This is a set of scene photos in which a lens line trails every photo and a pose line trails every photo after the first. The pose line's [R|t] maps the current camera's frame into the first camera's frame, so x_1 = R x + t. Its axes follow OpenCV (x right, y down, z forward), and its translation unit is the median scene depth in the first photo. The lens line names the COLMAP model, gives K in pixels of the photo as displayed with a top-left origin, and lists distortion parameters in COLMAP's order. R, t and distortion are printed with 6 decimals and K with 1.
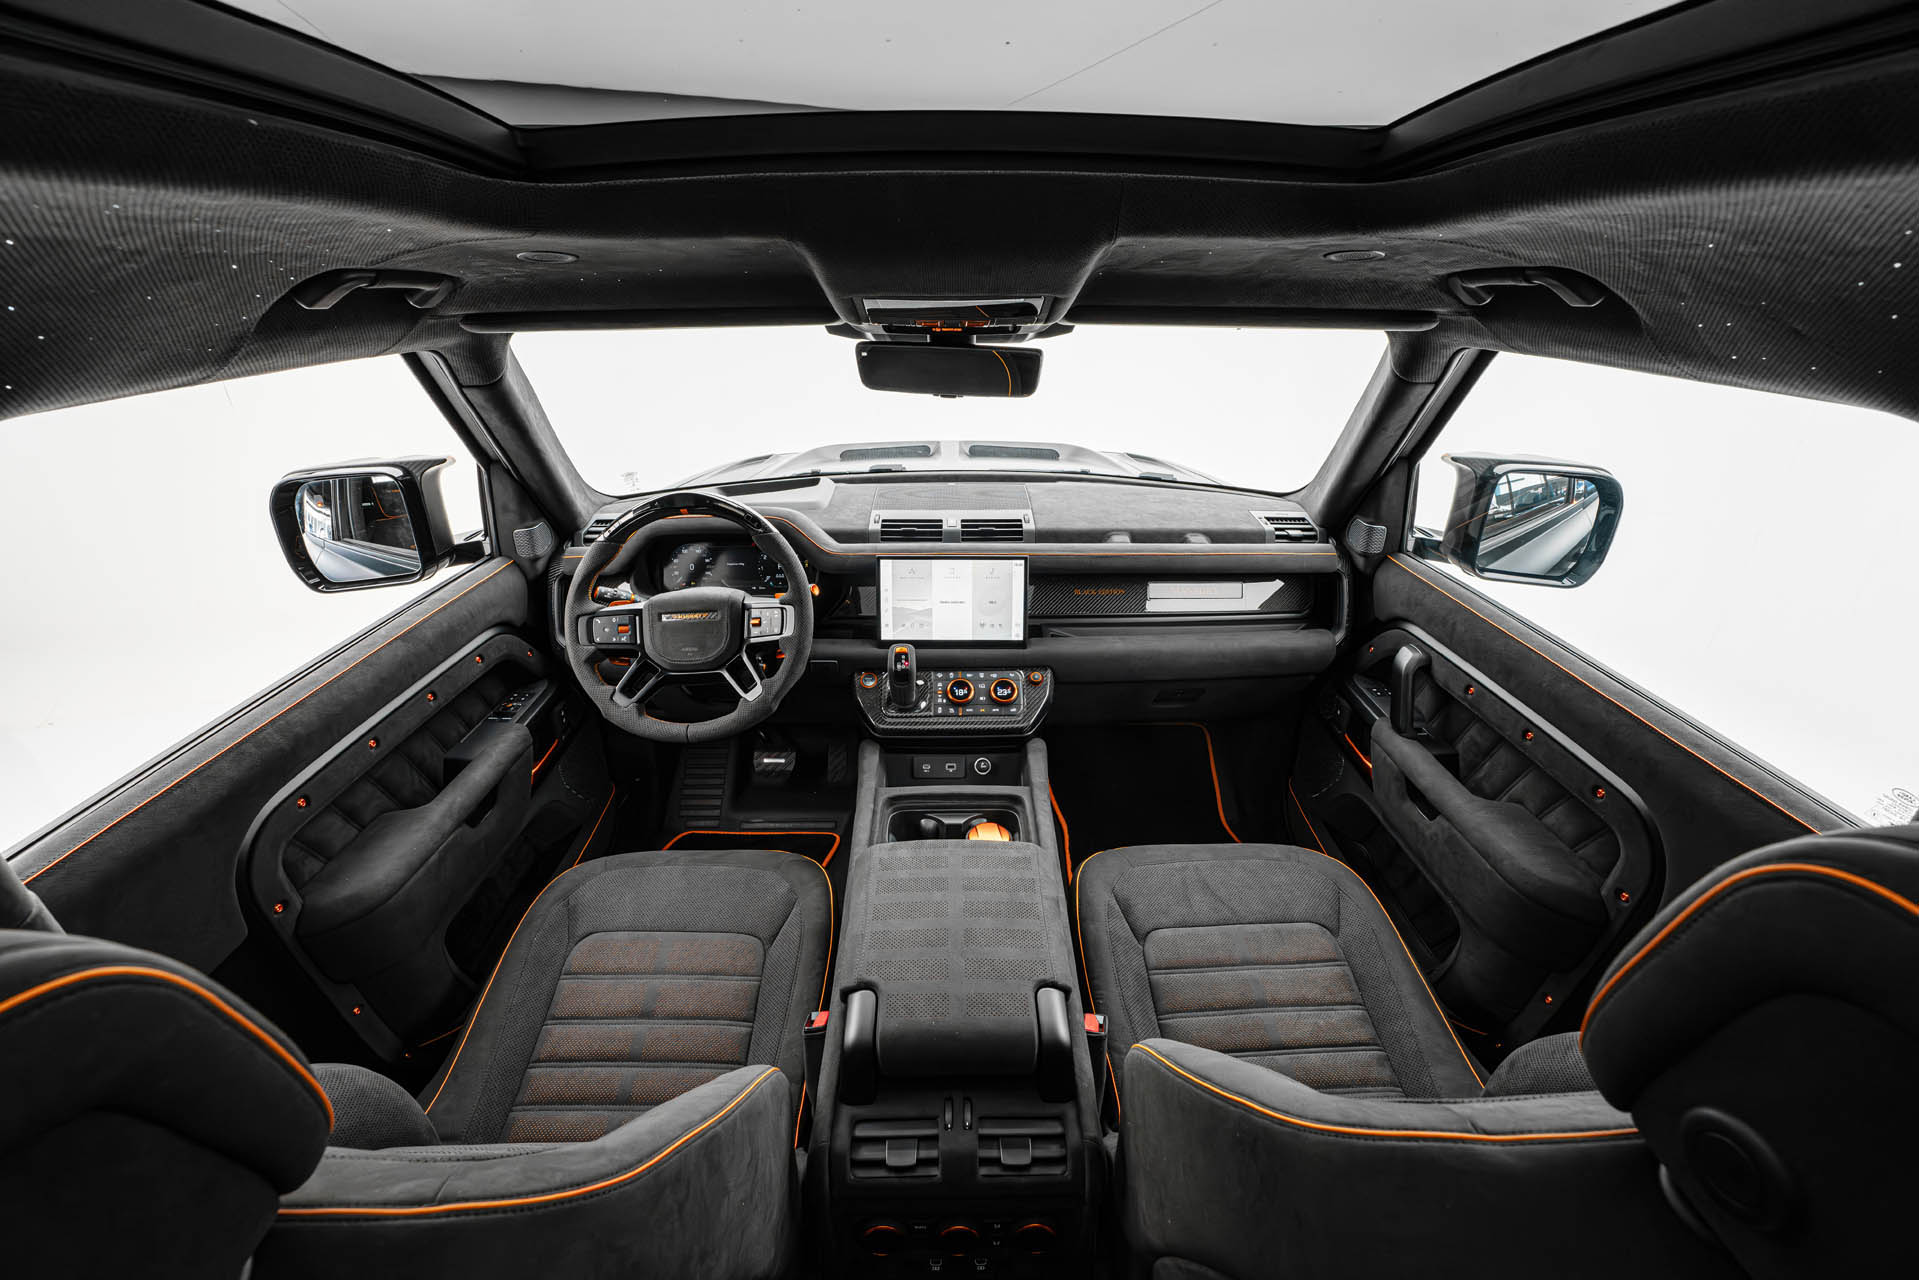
lens RADIAL K [[808.7, 0, 959.5], [0, 808.7, 640.0], [0, 0, 1]] dist [-0.000827, -0.000099]
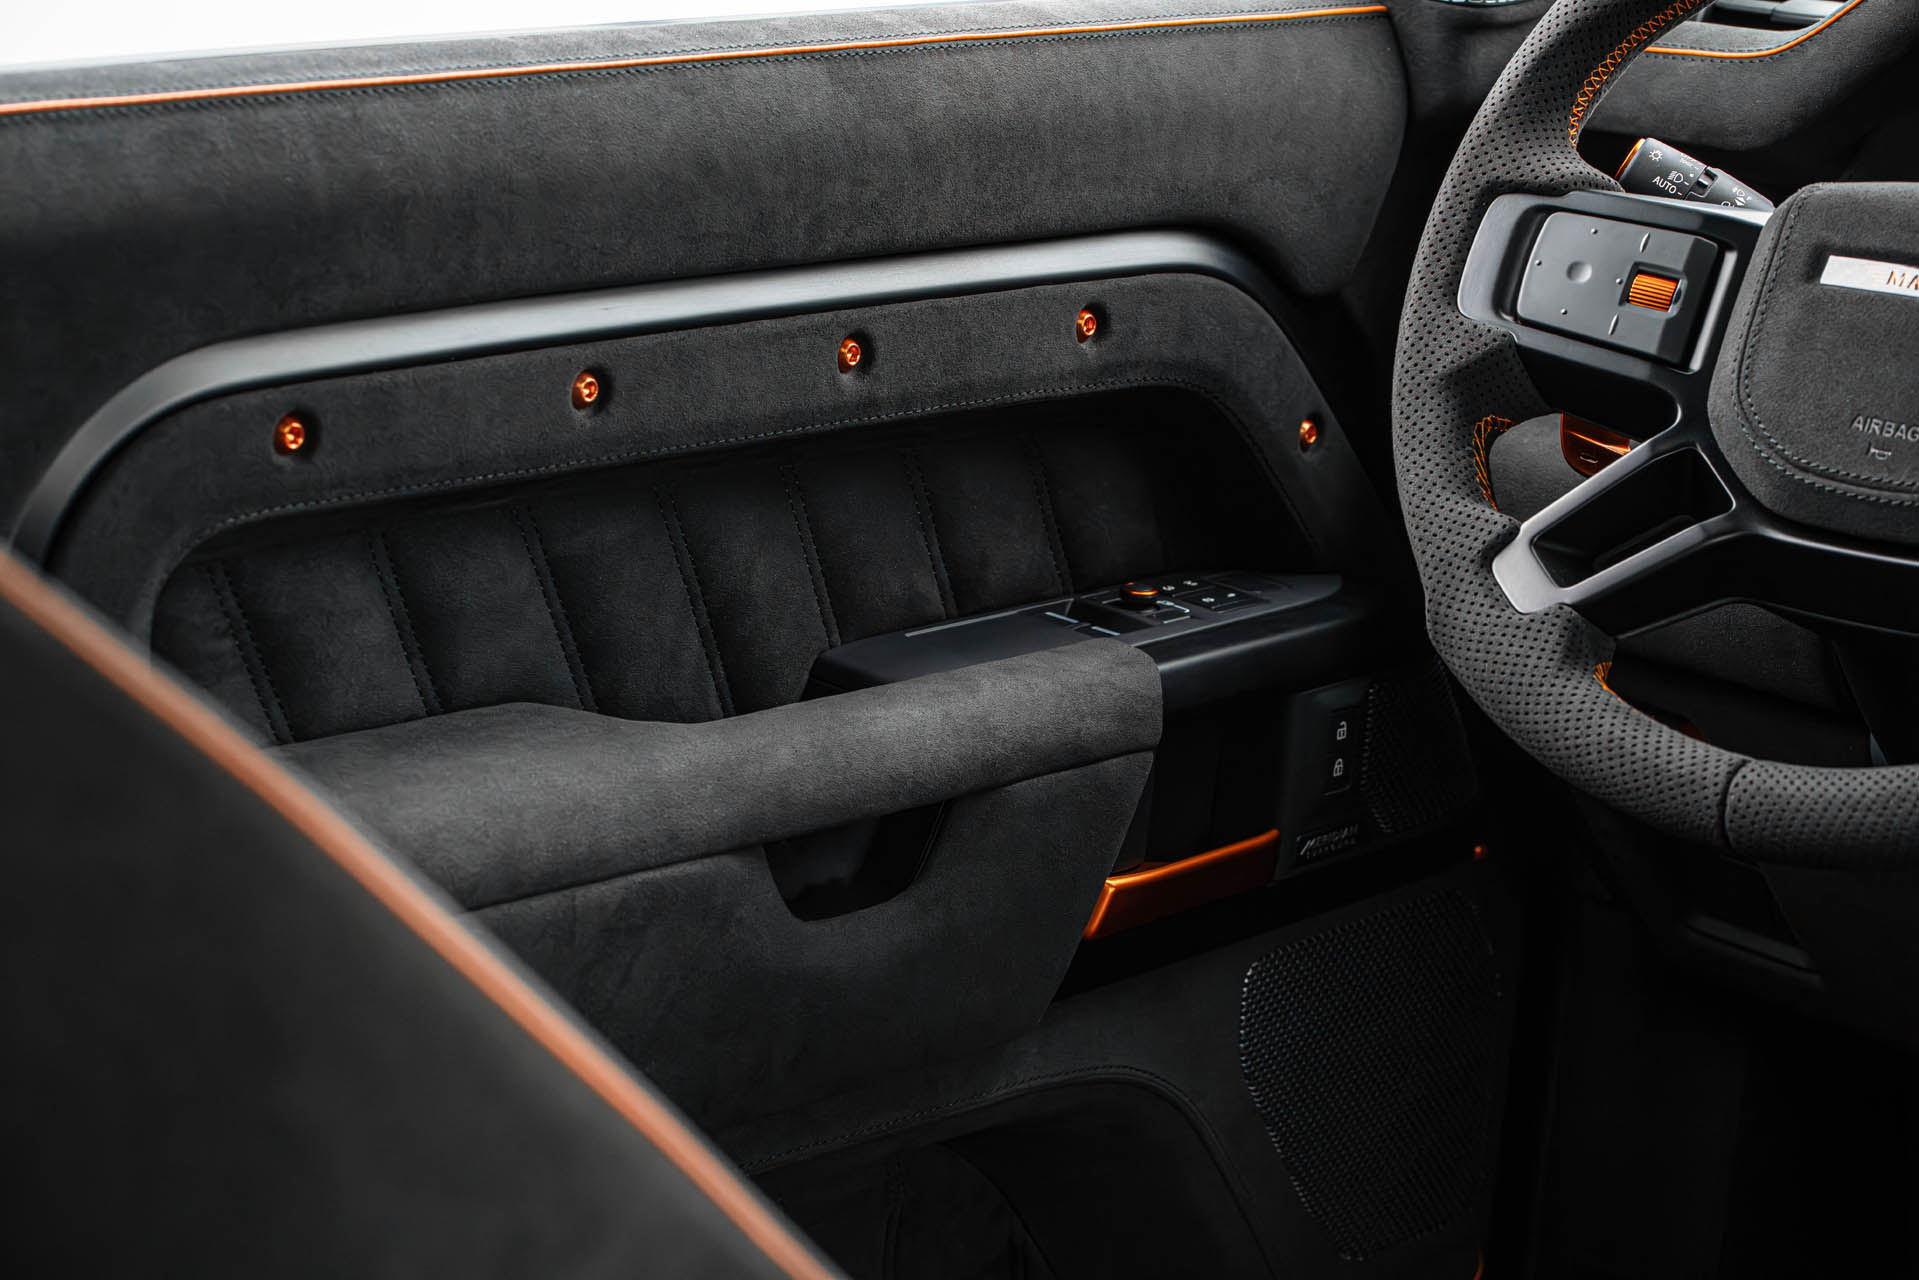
lens RADIAL K [[4924.0, 0, 959.5], [0, 4924.0, 640.0], [0, 0, 1]] dist [0.016774, -0.199696]
pose [[0.746880, 0.220606, -0.627298, 0.285039], [-0.342490, 0.936234, -0.078528, 0.240870], [0.569974, 0.273494, 0.774810, -0.080169]]
